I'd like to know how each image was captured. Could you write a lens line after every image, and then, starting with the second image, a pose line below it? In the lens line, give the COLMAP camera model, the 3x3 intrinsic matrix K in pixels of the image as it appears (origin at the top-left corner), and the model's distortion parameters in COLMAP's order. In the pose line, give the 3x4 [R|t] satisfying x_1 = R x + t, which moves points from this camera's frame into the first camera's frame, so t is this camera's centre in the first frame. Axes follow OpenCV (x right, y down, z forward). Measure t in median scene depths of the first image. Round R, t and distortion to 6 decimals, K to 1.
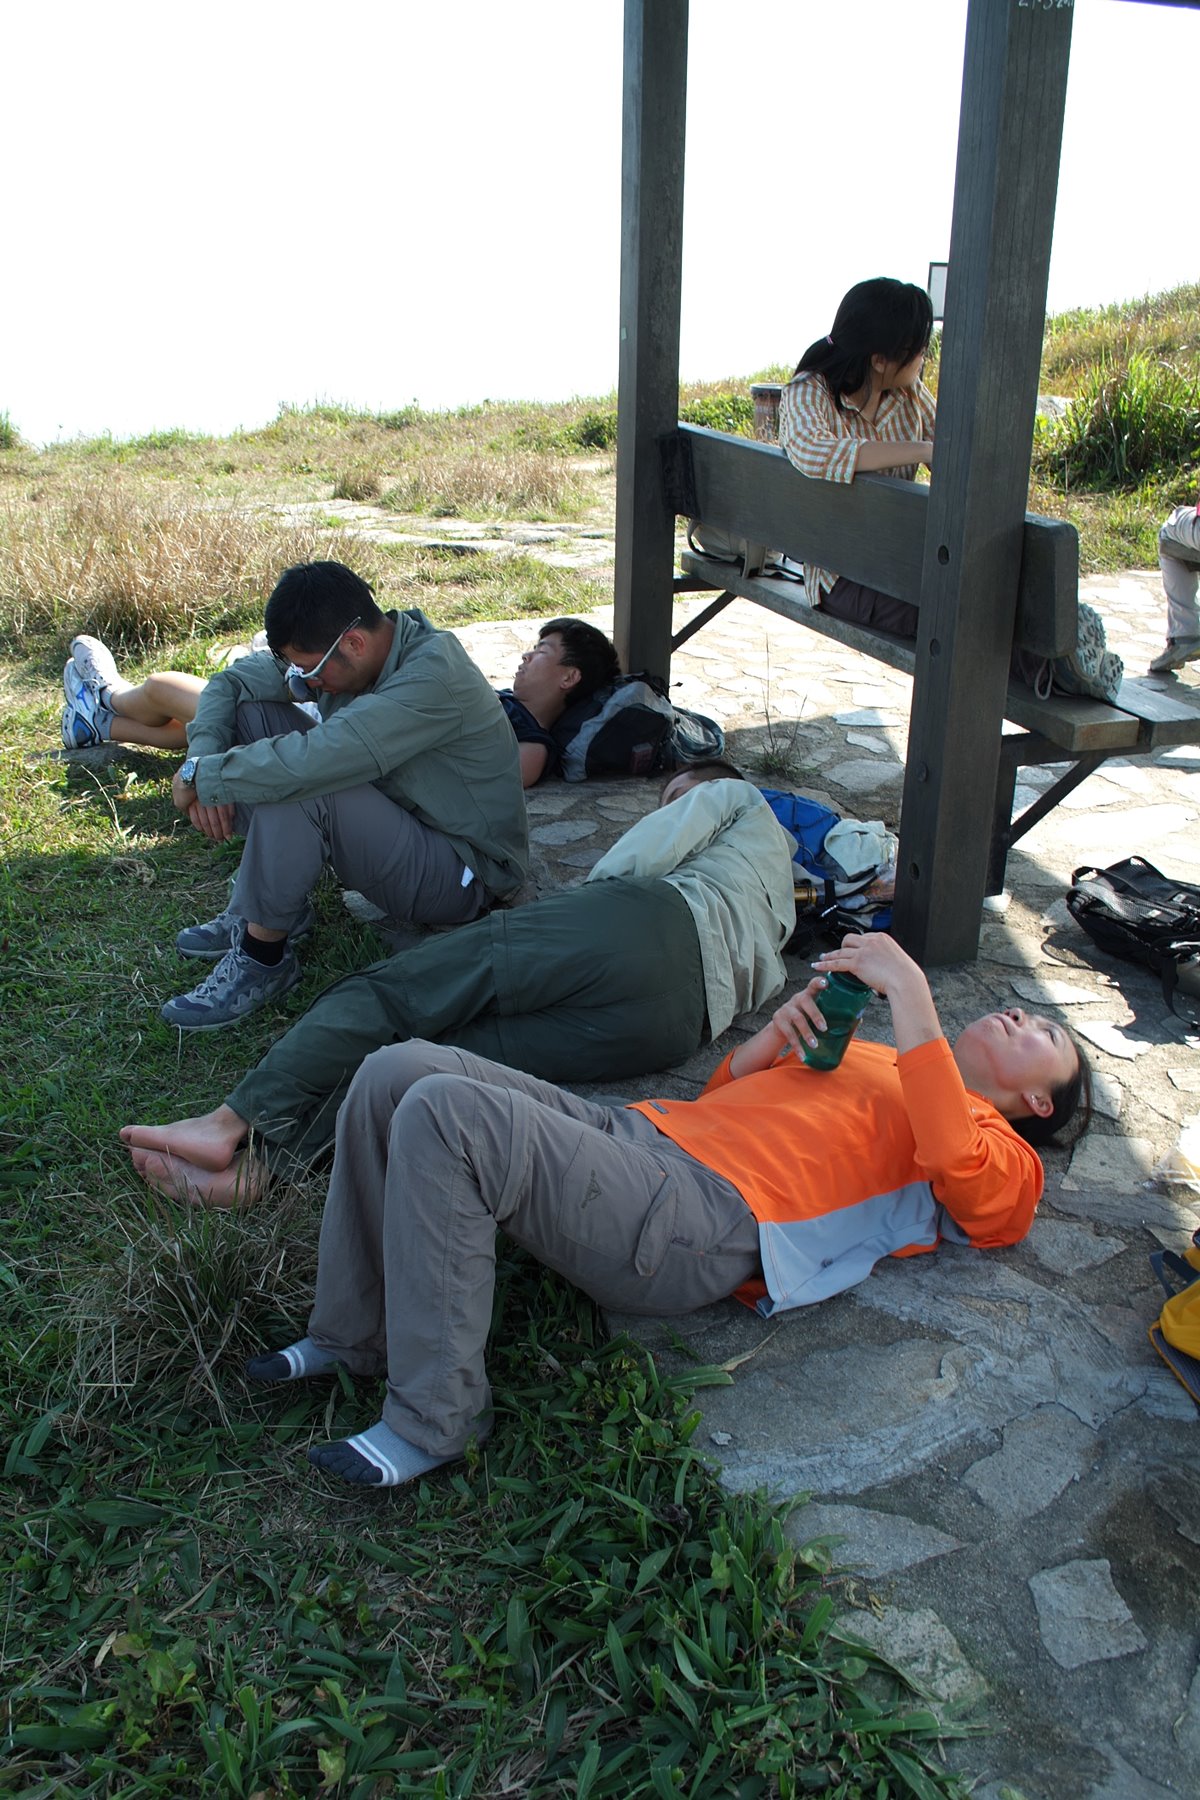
lens RADIAL K [[1549.8, 0, 577.1], [0, 1549.8, 900.7], [0, 0, 1]] dist [-0.077045, 0.012069]
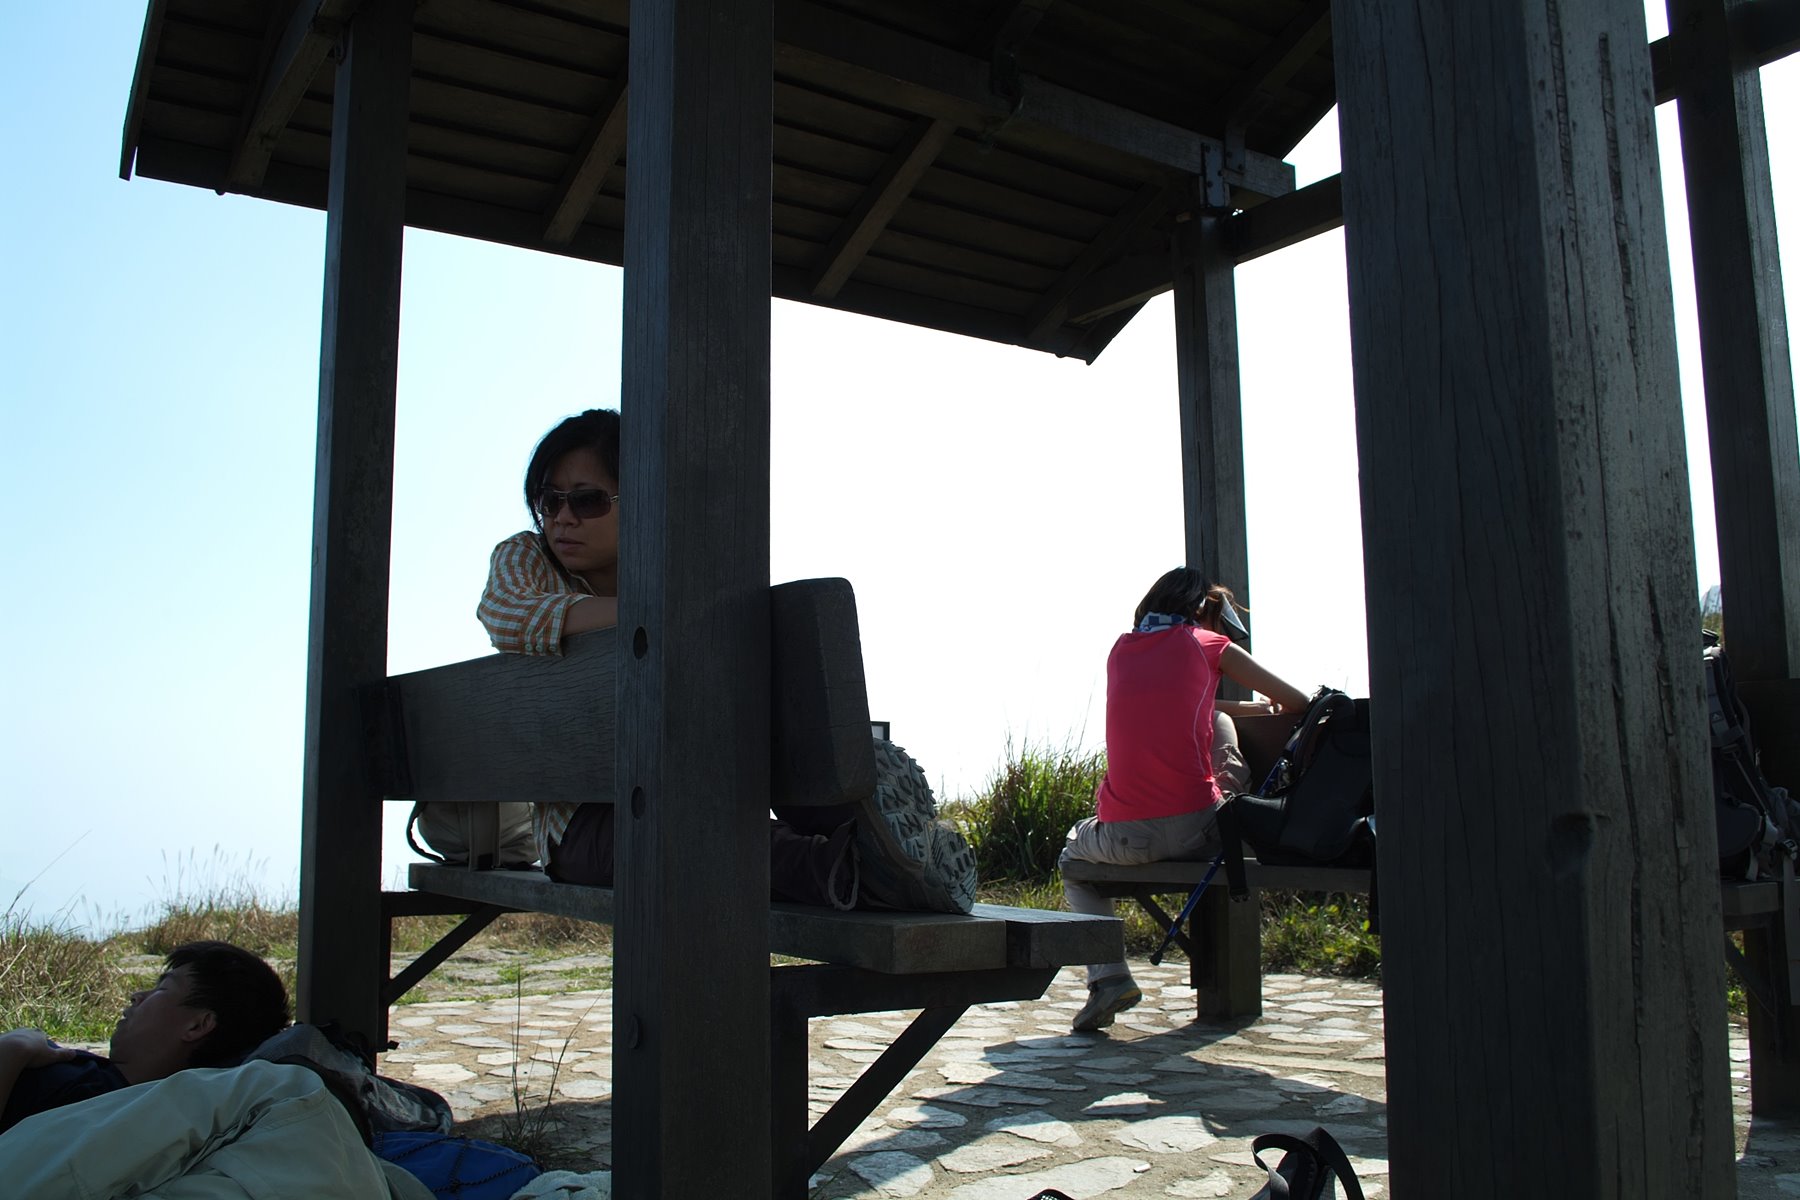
lens RADIAL K [[1549.8, 0, 904.7], [0, 1549.8, 609.6], [0, 0, 1]] dist [-0.077045, 0.012069]
pose [[0.972528, 0.011592, 0.232497, 0.175553], [0.105223, 0.869012, -0.483474, 0.056679], [-0.207647, 0.494656, 0.843918, 0.414273]]
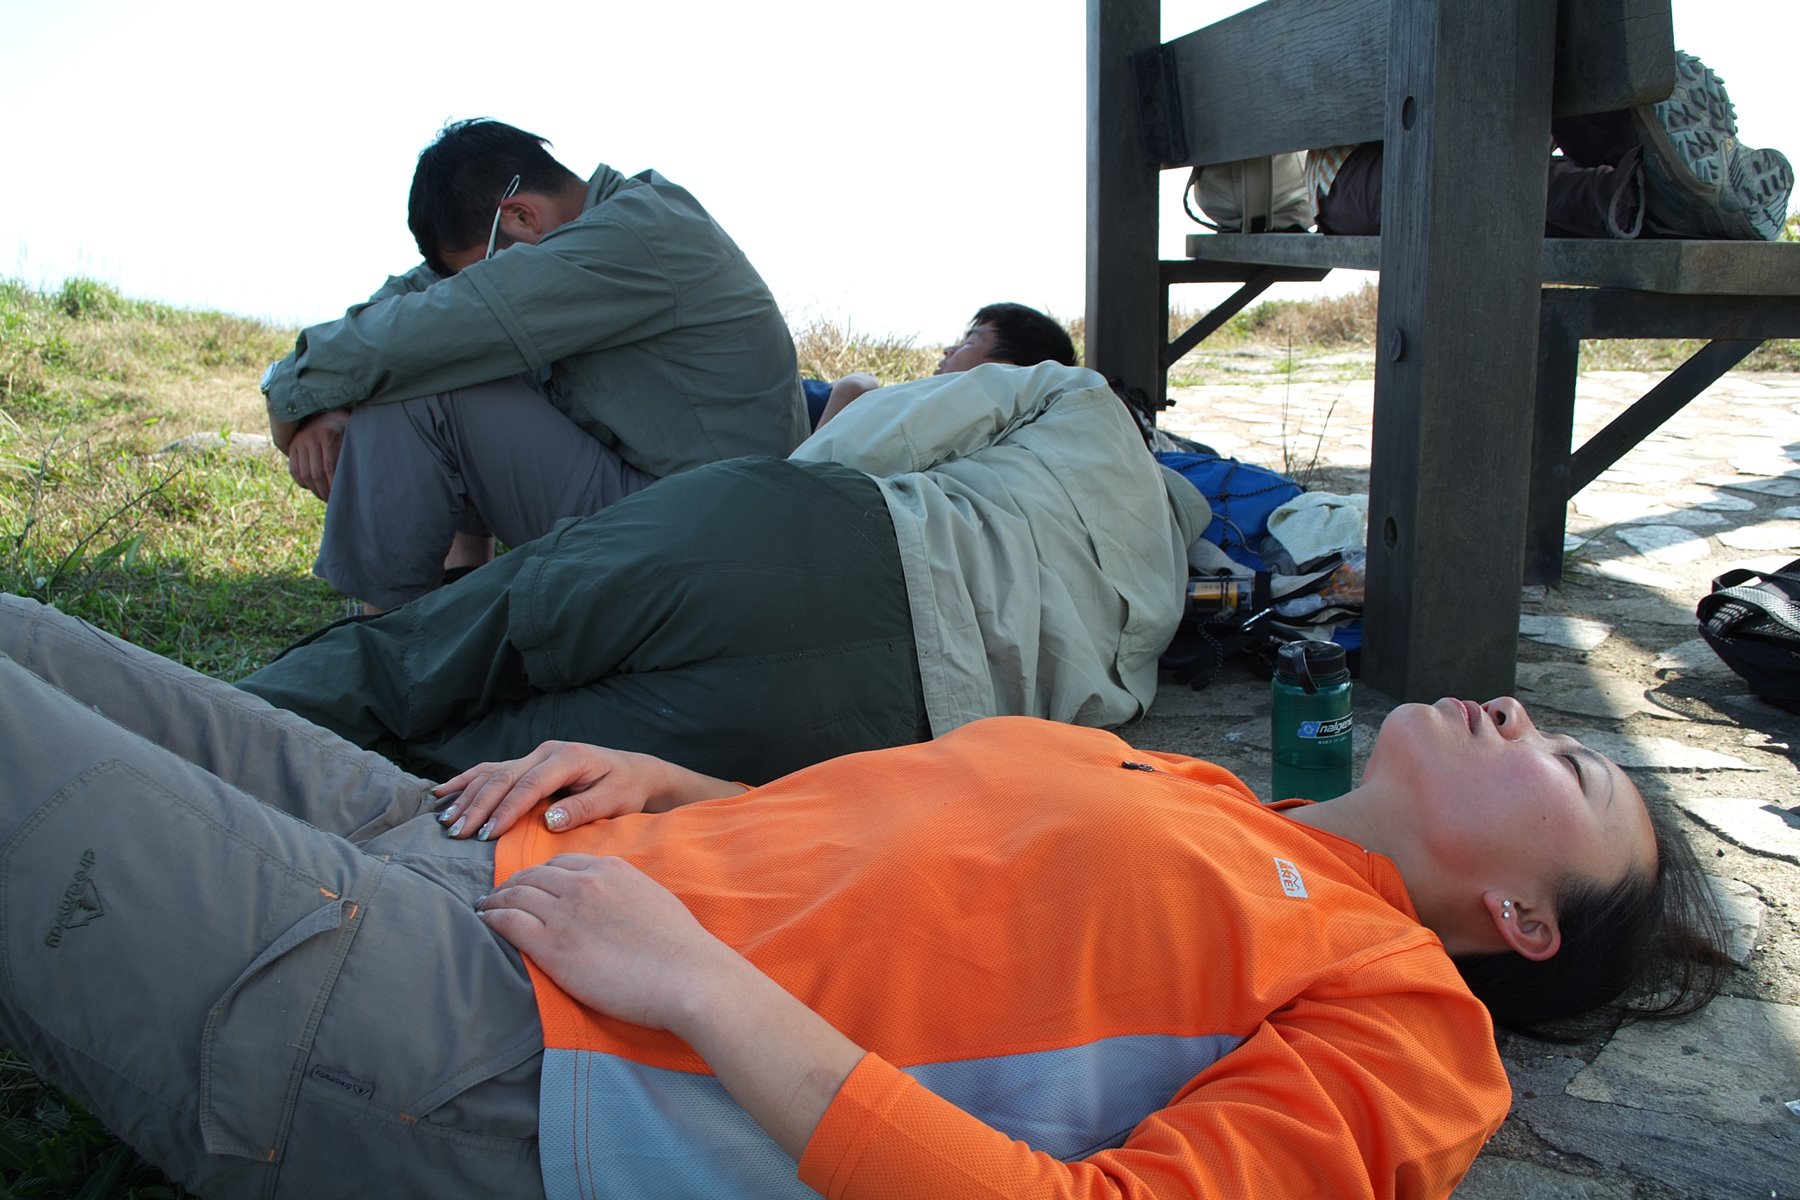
lens RADIAL K [[1549.8, 0, 904.7], [0, 1549.8, 609.6], [0, 0, 1]] dist [-0.077045, 0.012069]
pose [[0.967728, 0.031149, -0.250064, 0.179803], [-0.069738, 0.986679, -0.146976, 0.098218], [0.242154, 0.159671, 0.957009, 0.409155]]
